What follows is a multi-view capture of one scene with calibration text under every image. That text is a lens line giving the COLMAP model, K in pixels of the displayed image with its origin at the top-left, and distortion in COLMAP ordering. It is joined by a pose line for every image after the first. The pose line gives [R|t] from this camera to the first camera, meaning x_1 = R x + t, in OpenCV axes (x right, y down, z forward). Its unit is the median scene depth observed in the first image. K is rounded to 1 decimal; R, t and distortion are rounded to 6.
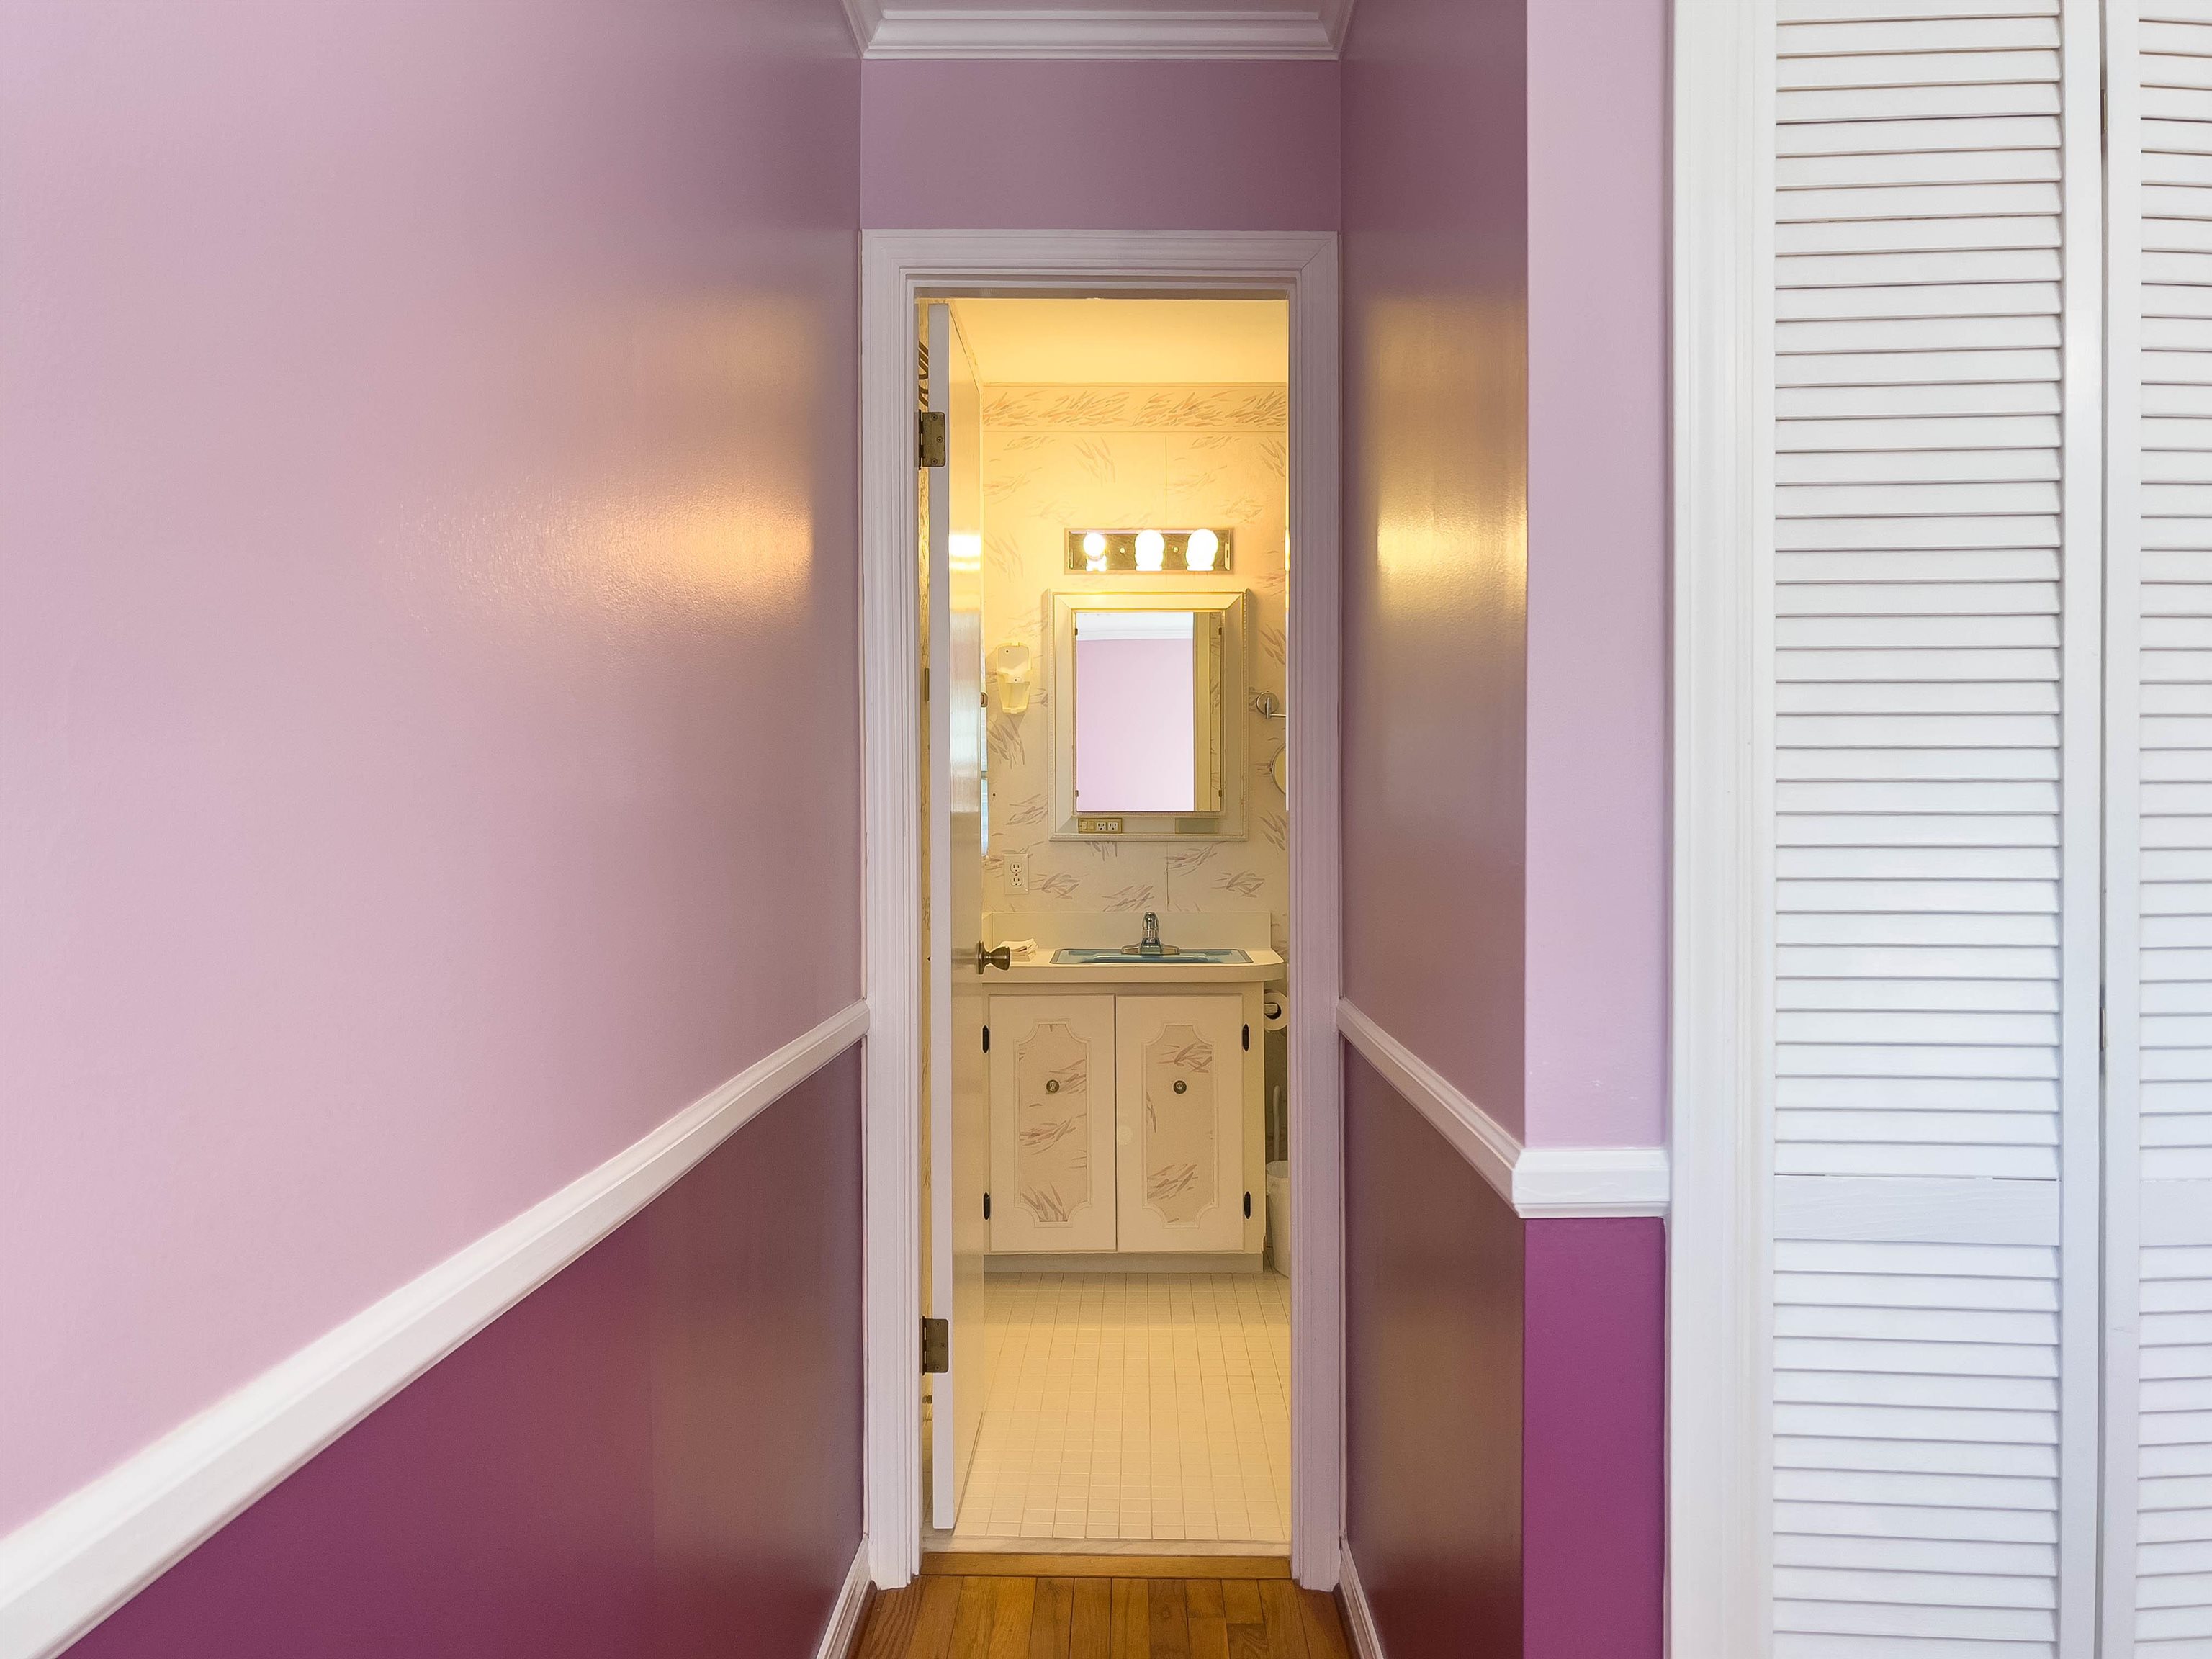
lens RADIAL K [[1742.2, 0, 1096.5], [0, 1742.2, 775.4], [0, 0, 1]] dist [0.008405, 0.002009]
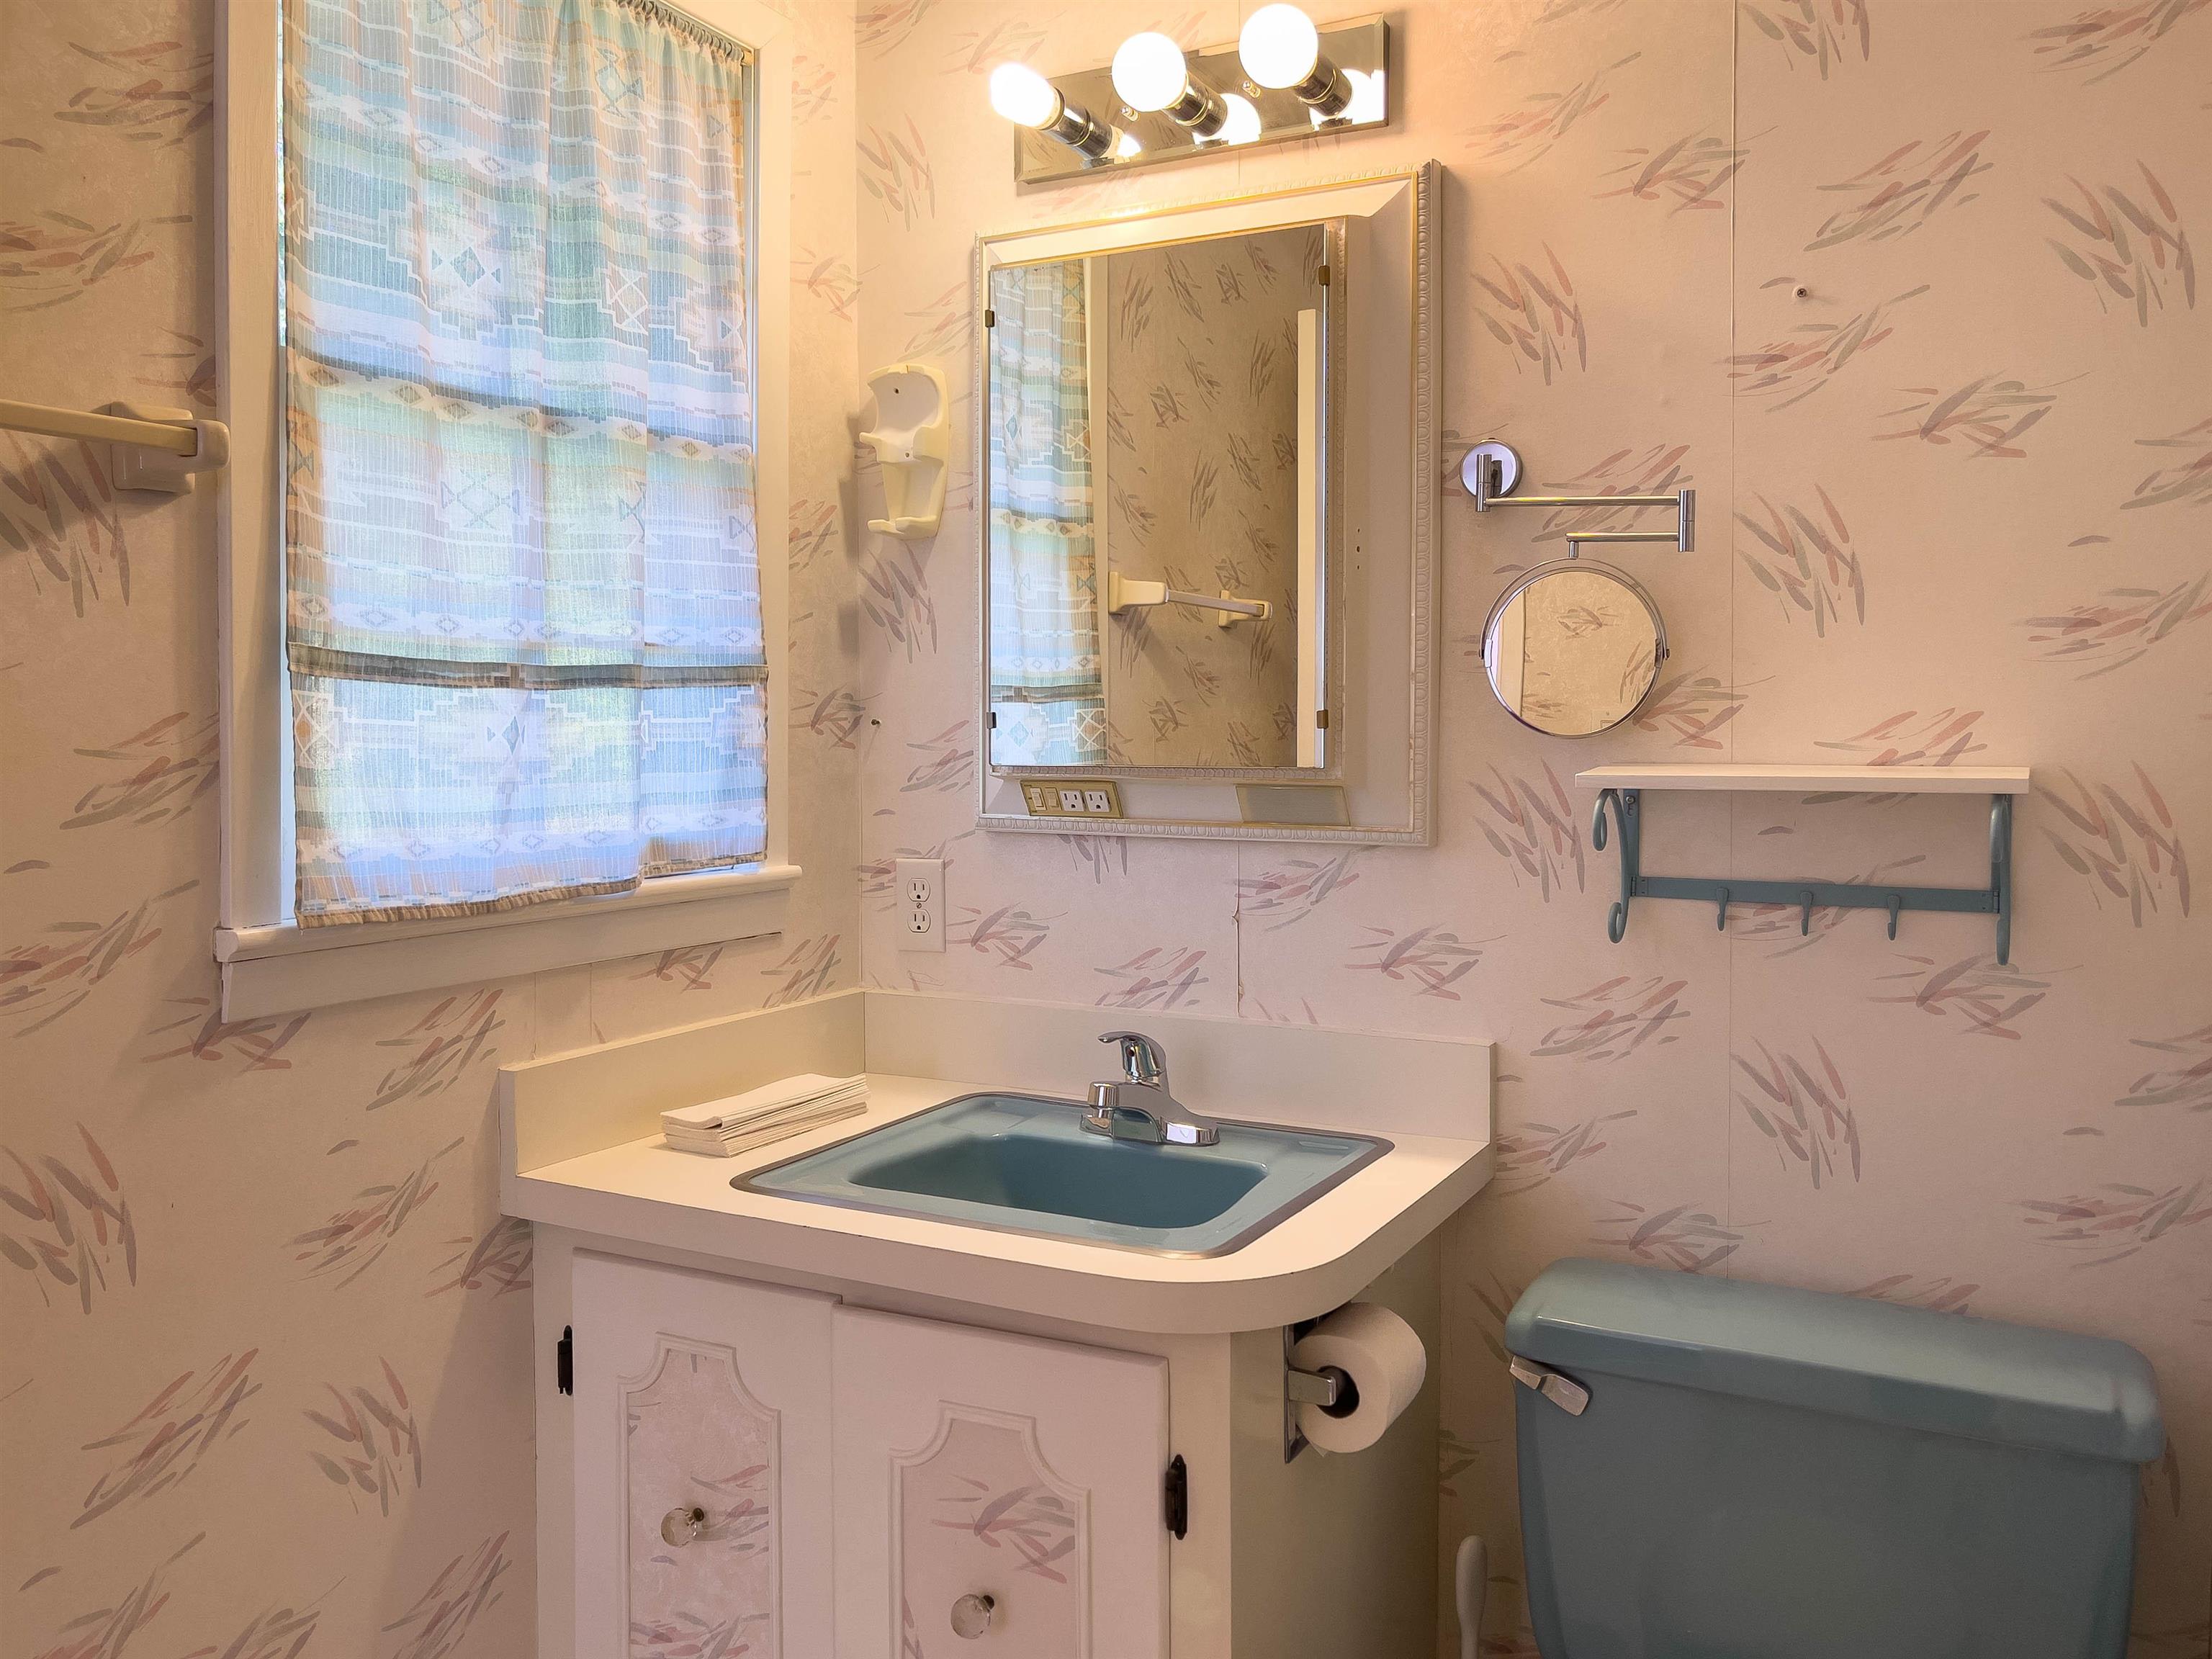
lens RADIAL K [[1742.2, 0, 1096.5], [0, 1742.2, 775.4], [0, 0, 1]] dist [0.008405, 0.002009]
pose [[0.900816, 0.016950, -0.433870, 0.183407], [0.001674, 0.999095, 0.042508, 0.006024], [0.434197, -0.039019, 0.899972, 0.633257]]
